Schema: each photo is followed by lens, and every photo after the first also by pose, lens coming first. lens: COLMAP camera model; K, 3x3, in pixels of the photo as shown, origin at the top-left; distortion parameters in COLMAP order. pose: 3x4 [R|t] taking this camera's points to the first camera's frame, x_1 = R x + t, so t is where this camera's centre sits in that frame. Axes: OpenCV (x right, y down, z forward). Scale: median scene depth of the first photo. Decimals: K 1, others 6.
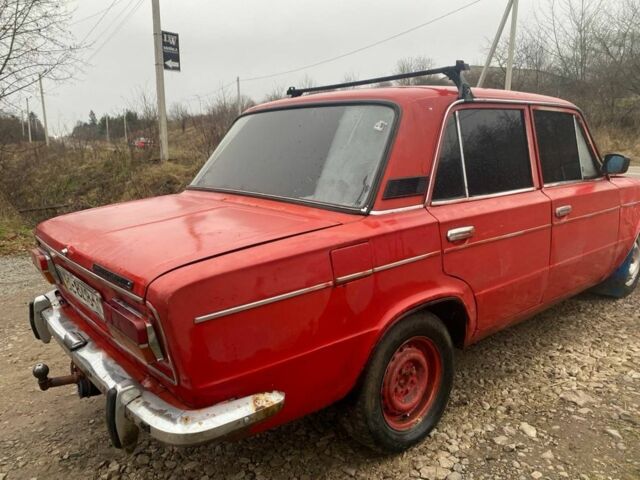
lens RADIAL K [[503.1, 0, 323.1], [0, 503.1, 232.7], [0, 0, 1]] dist [0.033258, -0.006670]
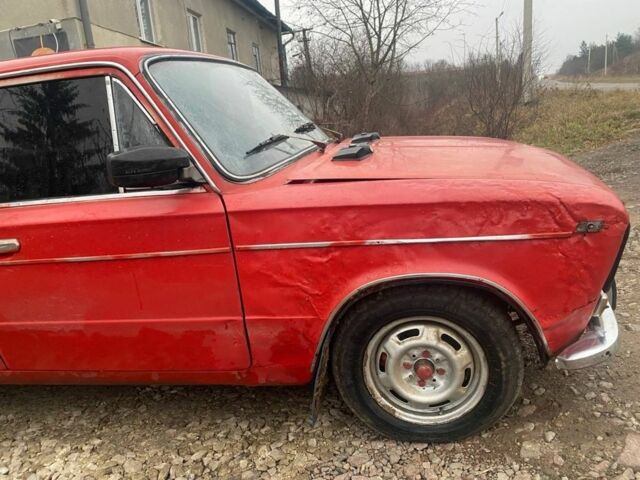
lens RADIAL K [[500.9, 0, 320.0], [0, 500.9, 240.0], [0, 0, 1]] dist [0.069299, -0.078099]
pose [[0.577969, 0.143274, -0.803383, 1.274994], [-0.032040, 0.987692, 0.153093, -0.170377], [0.815429, -0.062742, 0.575446, 0.995508]]
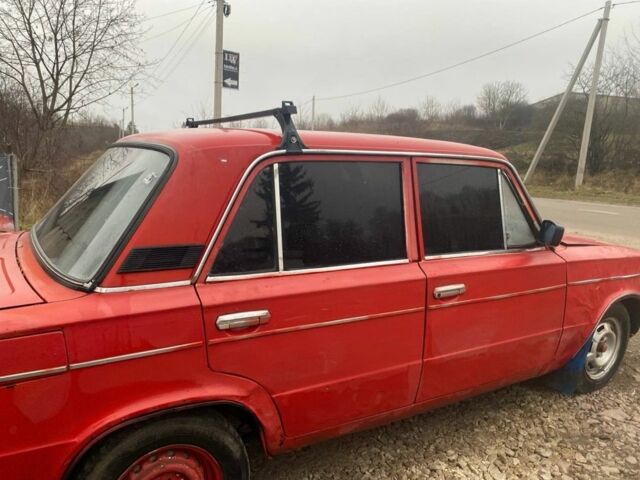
lens RADIAL K [[500.9, 0, 320.0], [0, 500.9, 240.0], [0, 0, 1]] dist [0.069299, -0.078099]
pose [[0.984344, 0.079795, -0.157159, 0.402820], [-0.083189, 0.996419, -0.015131, -0.096575], [0.155388, 0.027968, 0.987457, 0.190193]]
